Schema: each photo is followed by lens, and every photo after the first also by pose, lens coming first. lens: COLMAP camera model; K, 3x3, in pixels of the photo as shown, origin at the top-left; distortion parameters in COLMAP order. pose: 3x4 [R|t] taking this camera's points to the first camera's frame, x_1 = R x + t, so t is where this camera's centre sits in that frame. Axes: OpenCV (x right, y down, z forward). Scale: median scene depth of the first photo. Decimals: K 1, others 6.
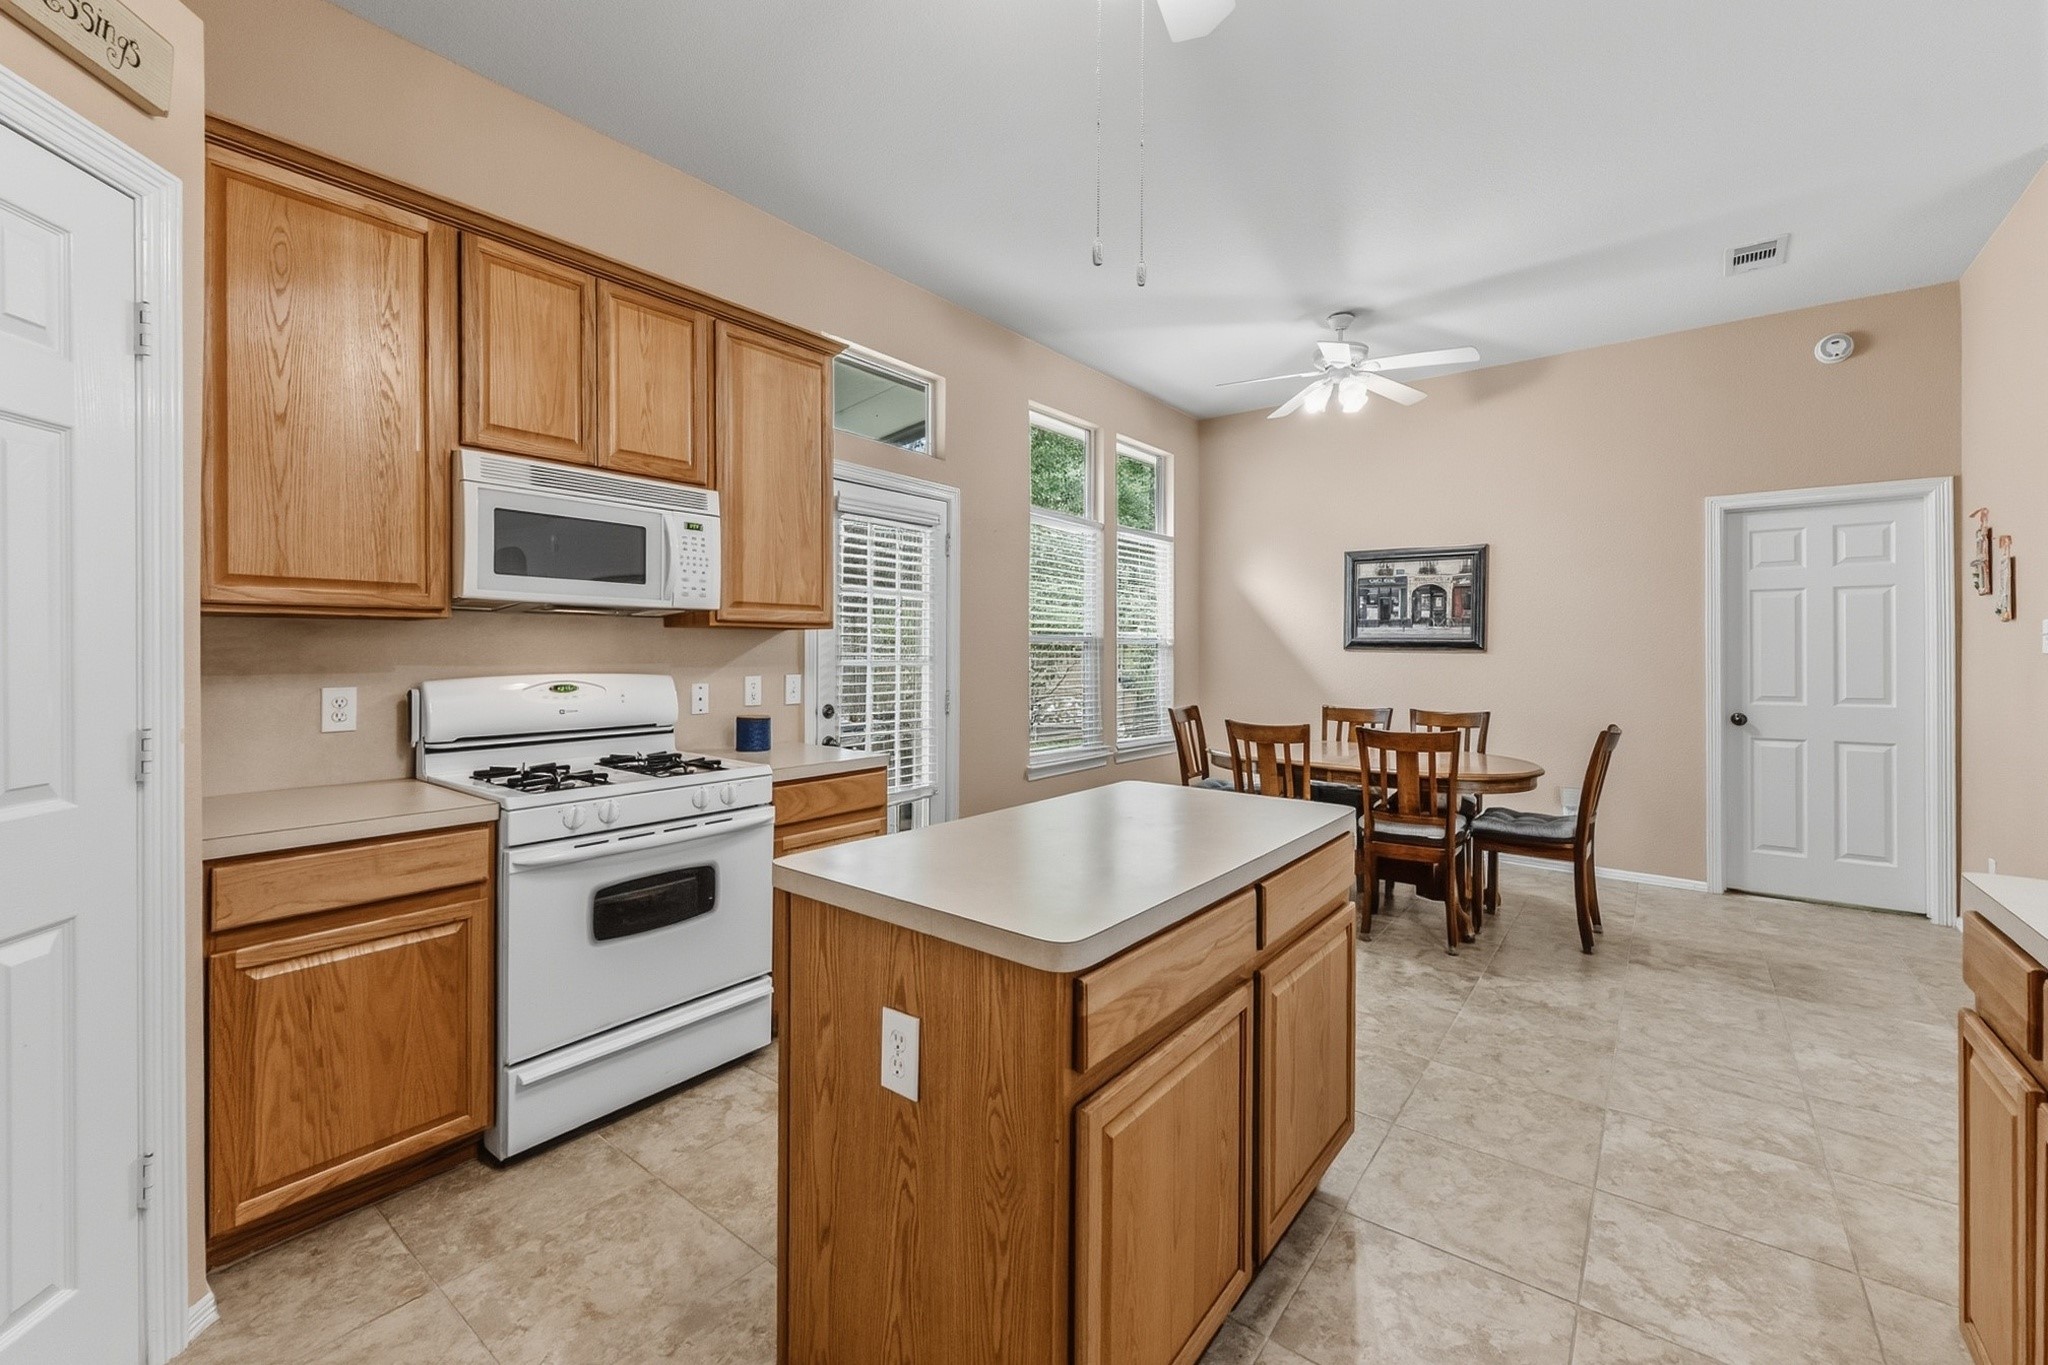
lens RADIAL K [[858.4, 0, 1049.8], [0, 858.4, 647.9], [0, 0, 1]] dist [-0.000535, 0.000054]
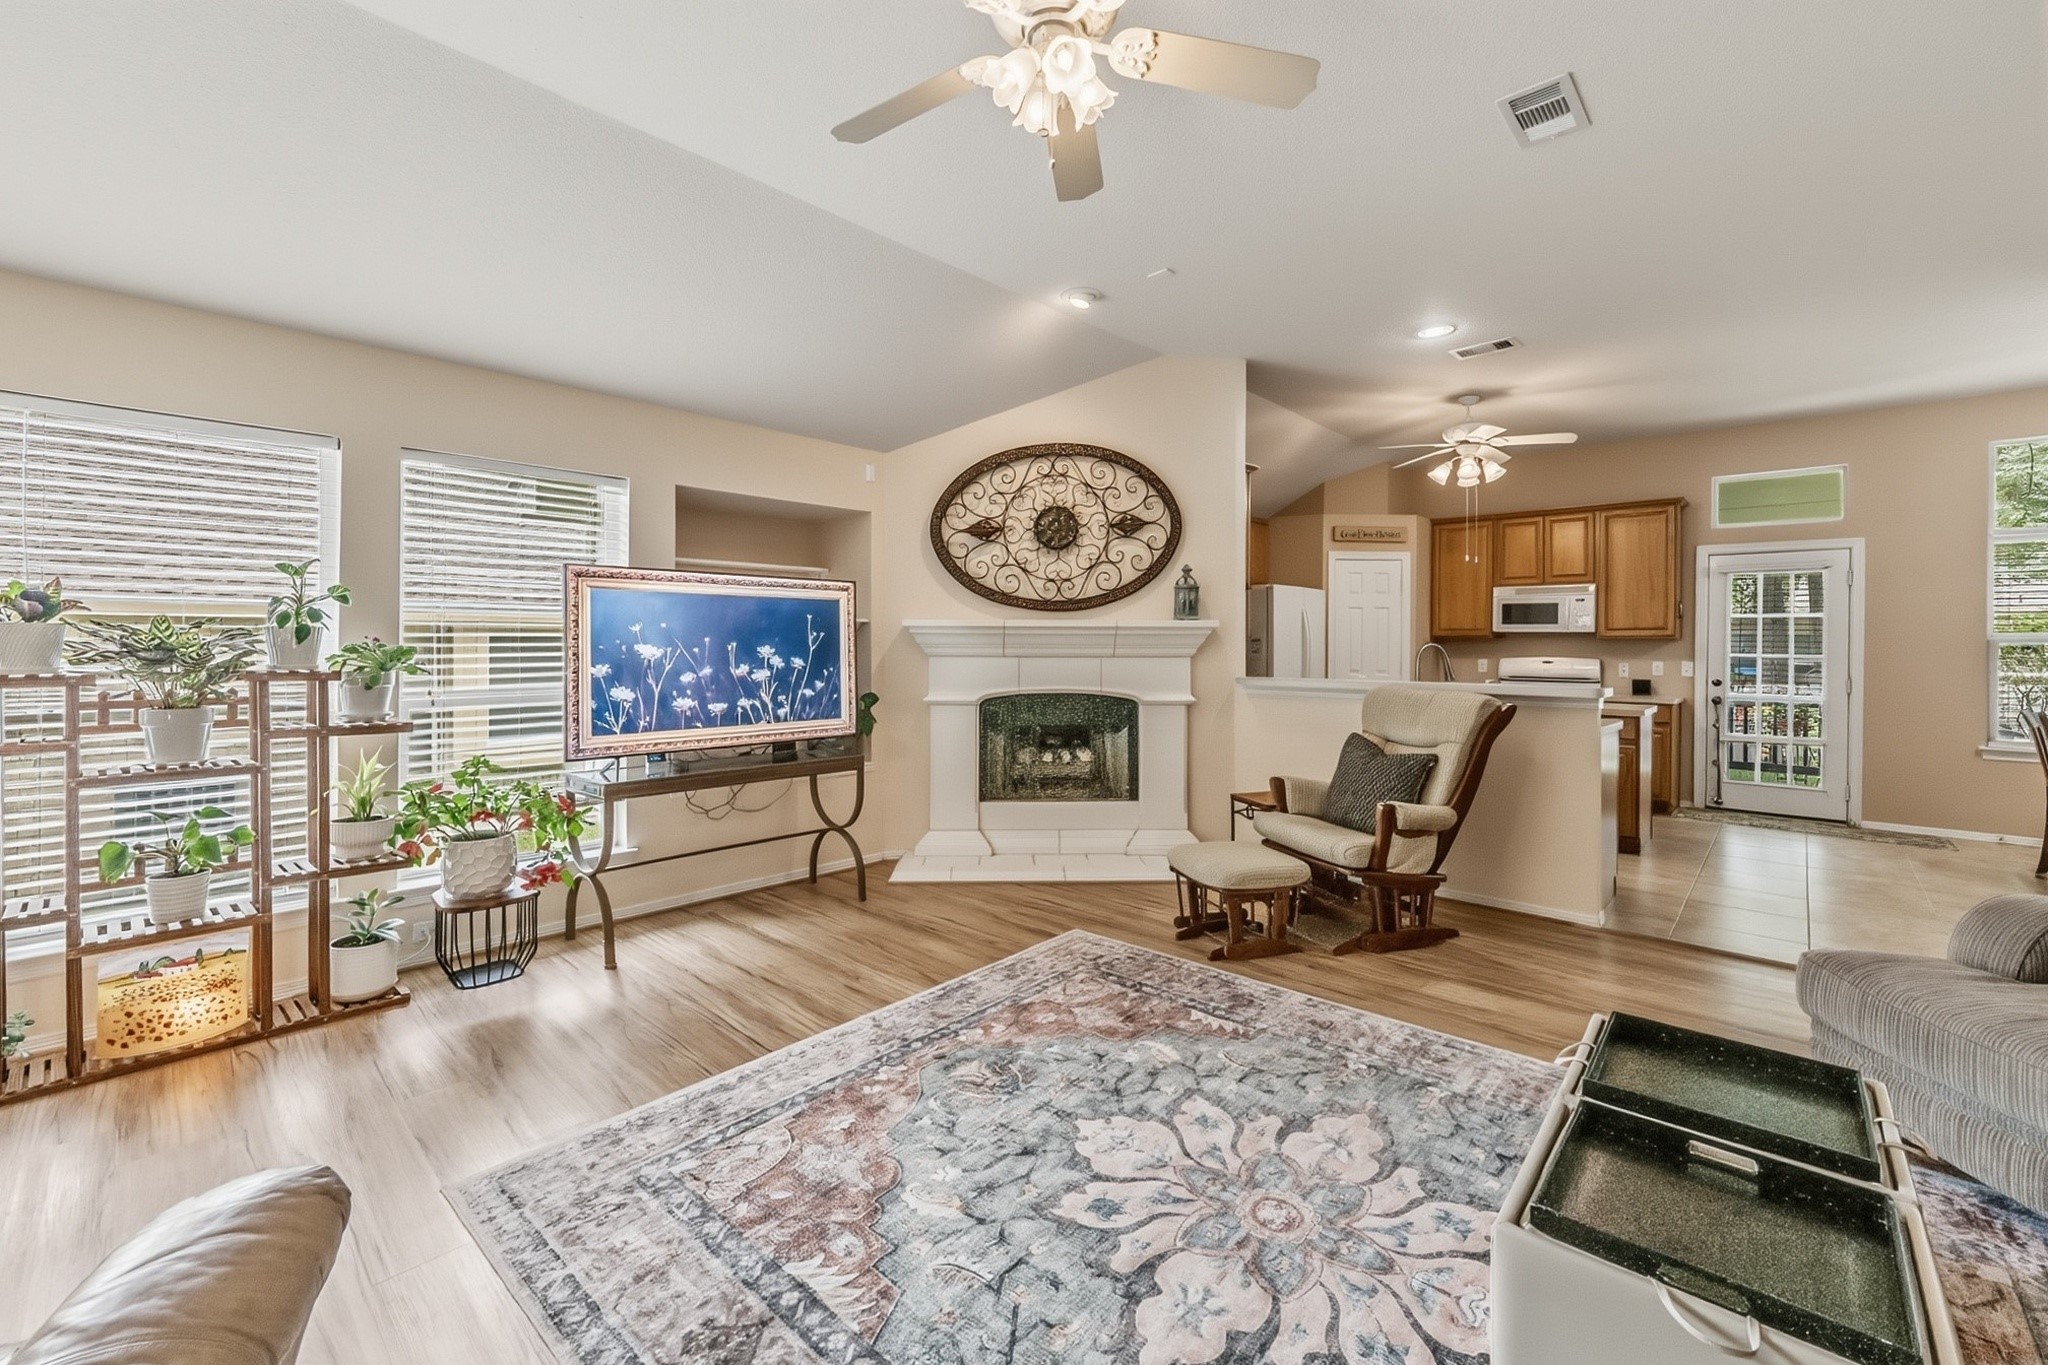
lens RADIAL K [[858.4, 0, 1023.4], [0, 858.4, 662.2], [0, 0, 1]] dist [-0.000535, 0.000054]
pose [[-0.094227, 0.016221, -0.995419, 2.466077], [-0.004788, 0.999848, 0.016747, 0.009674], [0.995539, 0.006344, -0.094135, -0.436628]]
